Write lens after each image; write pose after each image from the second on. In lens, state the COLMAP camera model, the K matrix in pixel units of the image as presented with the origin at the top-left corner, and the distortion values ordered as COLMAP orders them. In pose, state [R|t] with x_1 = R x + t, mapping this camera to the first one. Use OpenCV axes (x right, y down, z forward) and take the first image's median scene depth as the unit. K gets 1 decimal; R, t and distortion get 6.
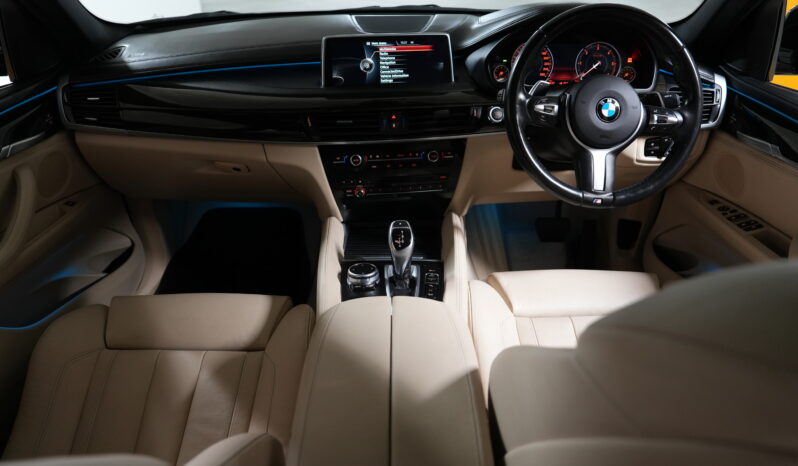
lens RADIAL K [[538.3, 0, 399.0], [0, 538.3, 233.0], [0, 0, 1]] dist [-0.137032, 0.110020]
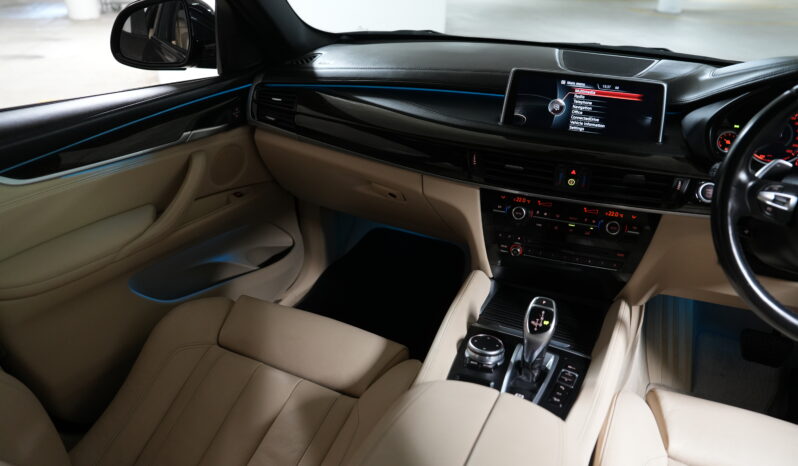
lens RADIAL K [[538.3, 0, 399.0], [0, 538.3, 233.0], [0, 0, 1]] dist [-0.137032, 0.110020]
pose [[0.904676, 0.217108, -0.366641, 0.065635], [-0.237435, 0.971345, -0.010676, -0.049842], [0.353817, 0.096712, 0.930301, 0.140244]]
